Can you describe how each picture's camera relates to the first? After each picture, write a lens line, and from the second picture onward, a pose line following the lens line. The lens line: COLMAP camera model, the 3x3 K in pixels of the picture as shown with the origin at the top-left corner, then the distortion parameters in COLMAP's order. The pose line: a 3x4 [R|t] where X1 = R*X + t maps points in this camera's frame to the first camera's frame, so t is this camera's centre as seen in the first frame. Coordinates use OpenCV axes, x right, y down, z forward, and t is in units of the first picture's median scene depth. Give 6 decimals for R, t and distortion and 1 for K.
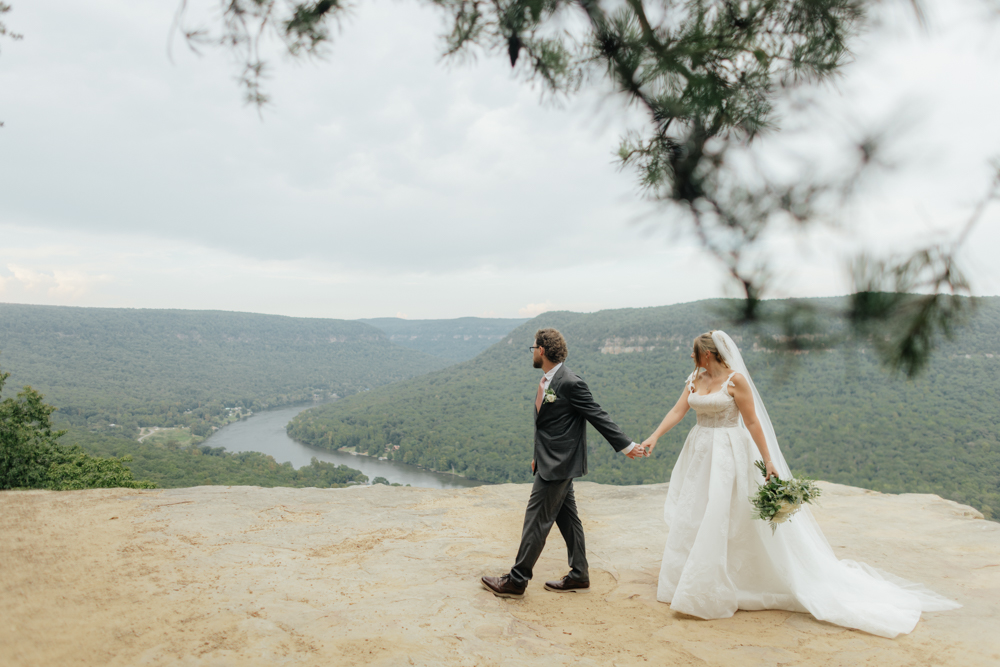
lens RADIAL K [[733.0, 0, 451.1], [0, 733.0, 319.2], [0, 0, 1]] dist [0.029899, -0.021385]
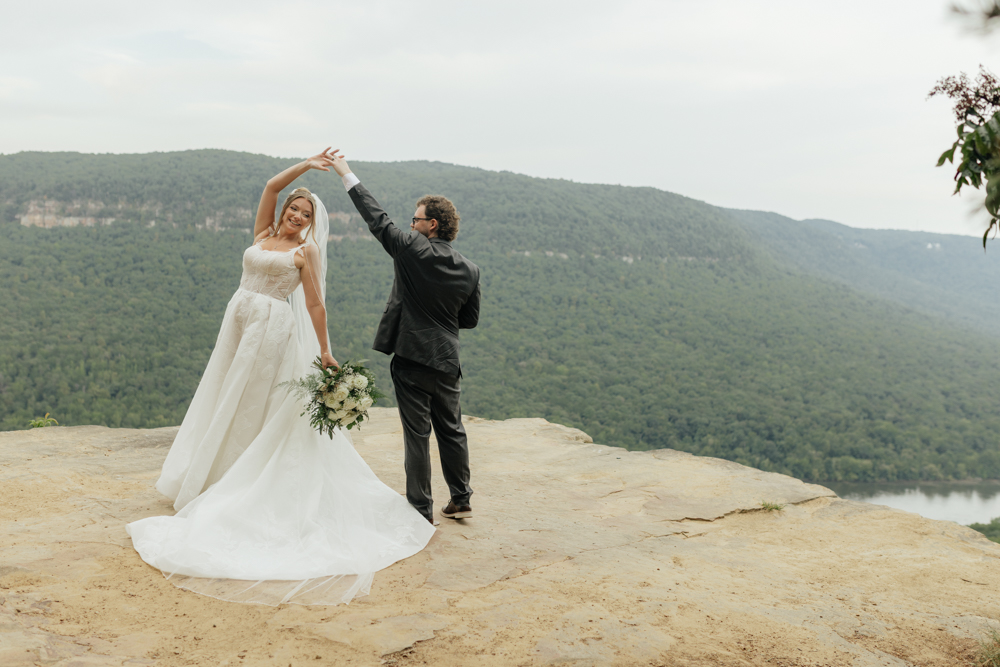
lens RADIAL K [[1166.8, 0, 531.6], [0, 1166.8, 329.4], [0, 0, 1]] dist [-0.002070, 0.000000]
pose [[0.803698, 0.001543, 0.595035, -0.028138], [-0.077027, 0.991853, 0.101466, 0.003620], [-0.590030, -0.127382, 0.797269, 0.002387]]
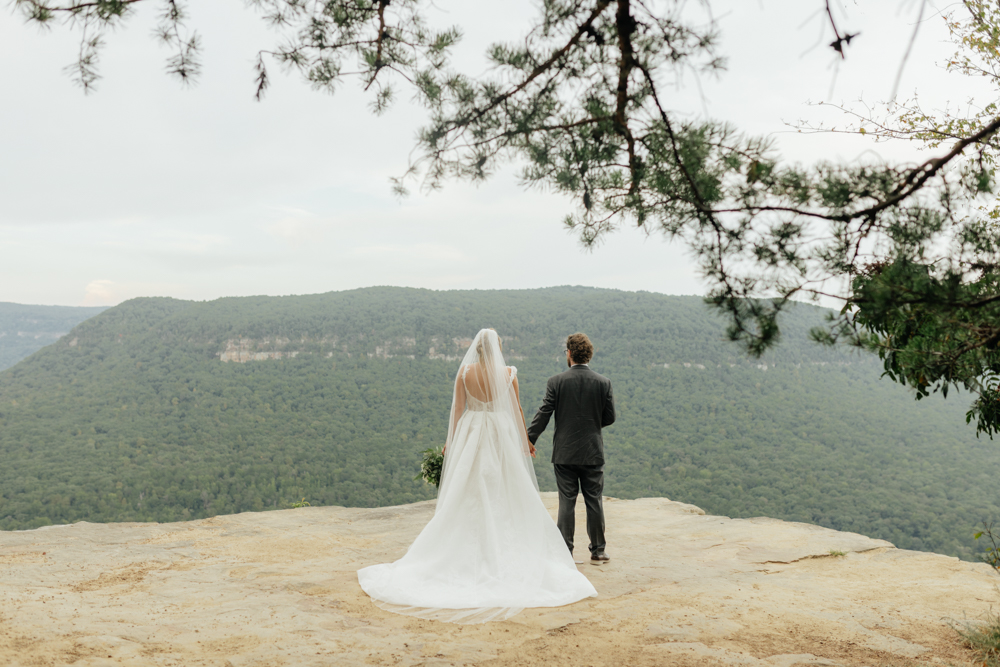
lens RADIAL K [[1166.8, 0, 456.6], [0, 1166.8, 300.9], [0, 0, 1]] dist [-0.002070, 0.000000]
pose [[0.902760, 0.026182, 0.429347, -0.078295], [-0.023375, 0.999657, -0.011810, -0.002054], [-0.429509, 0.000625, 0.903062, -0.085091]]
